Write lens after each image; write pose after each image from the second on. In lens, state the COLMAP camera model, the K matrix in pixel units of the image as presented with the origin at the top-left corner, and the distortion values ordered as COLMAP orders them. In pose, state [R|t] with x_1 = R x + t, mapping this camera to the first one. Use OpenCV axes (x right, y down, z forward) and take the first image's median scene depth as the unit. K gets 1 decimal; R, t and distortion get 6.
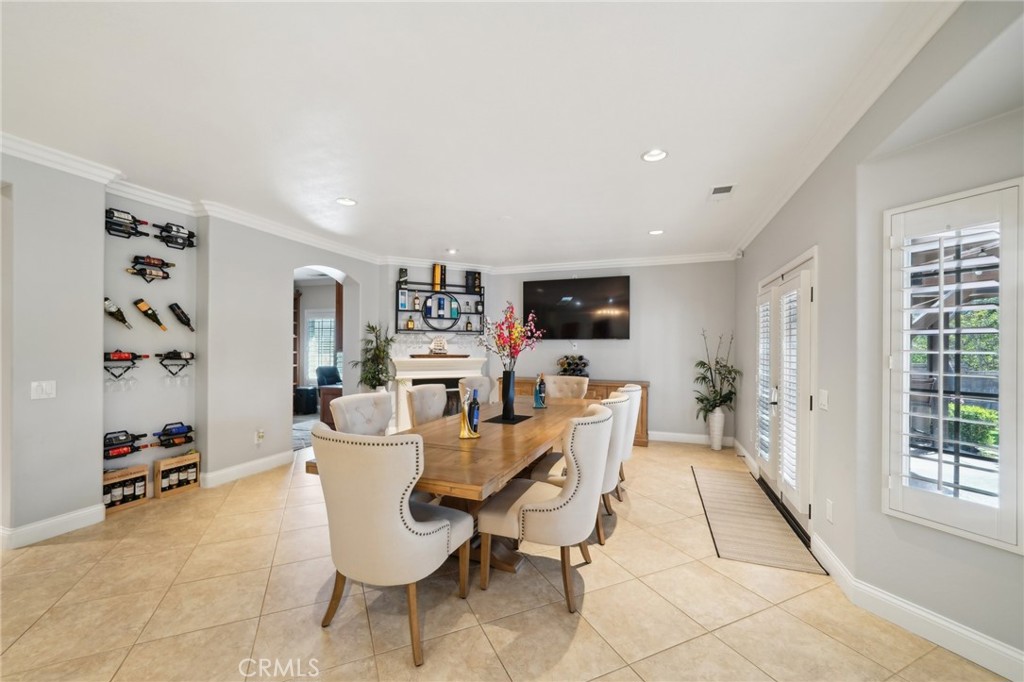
lens RADIAL K [[412.1, 0, 515.5], [0, 412.1, 345.8], [0, 0, 1]] dist [0.003331, 0.000481]
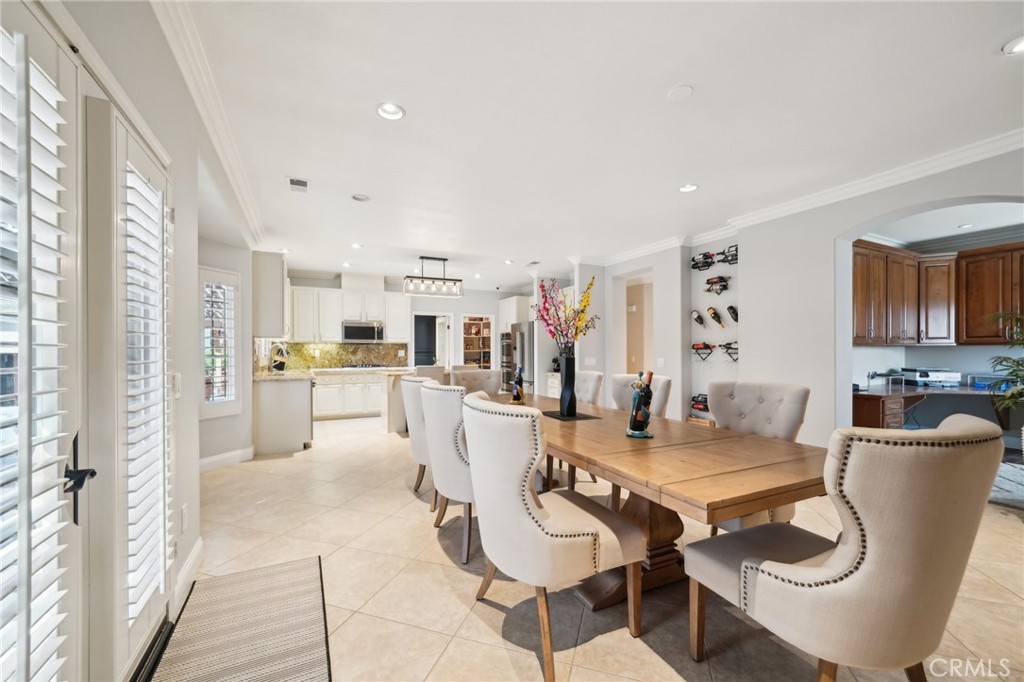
lens RADIAL K [[412.1, 0, 505.6], [0, 412.1, 349.3], [0, 0, 1]] dist [0.003331, 0.000481]
pose [[-0.678409, -0.005756, -0.734662, 0.373307], [0.002452, 0.999946, -0.010098, 0.027571], [0.734680, -0.008652, -0.678358, 0.812834]]
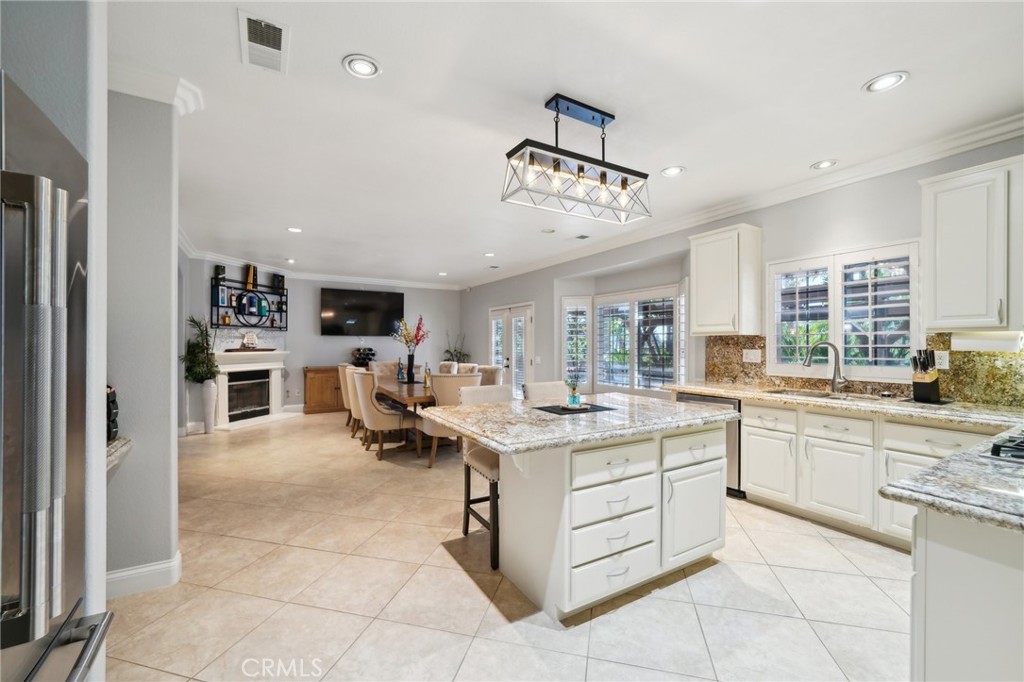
lens RADIAL K [[412.1, 0, 503.1], [0, 412.1, 344.8], [0, 0, 1]] dist [0.003331, 0.000481]
pose [[0.637935, -0.005004, 0.770074, -0.606583], [0.000776, 0.999983, 0.005855, 0.005985], [-0.770090, -0.003138, 0.637928, -0.206281]]
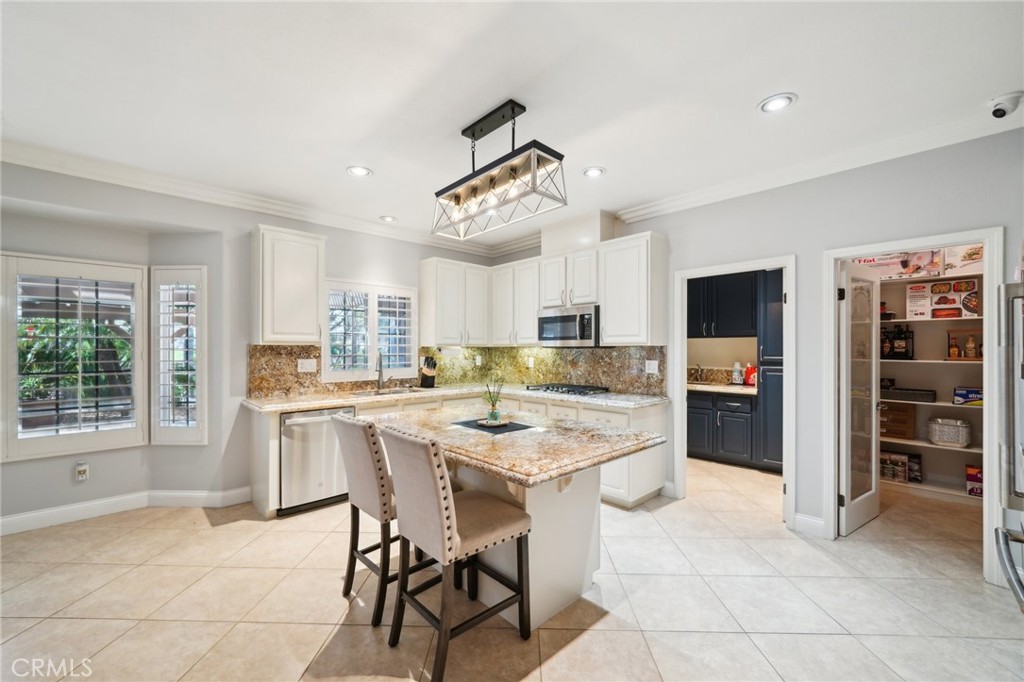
lens RADIAL K [[412.1, 0, 511.9], [0, 412.1, 347.0], [0, 0, 1]] dist [0.003331, 0.000481]
pose [[-0.896969, -0.003102, 0.442083, -0.449123], [-0.004629, 0.999986, -0.002375, -0.001346], [-0.442070, -0.004177, -0.896971, 0.310934]]
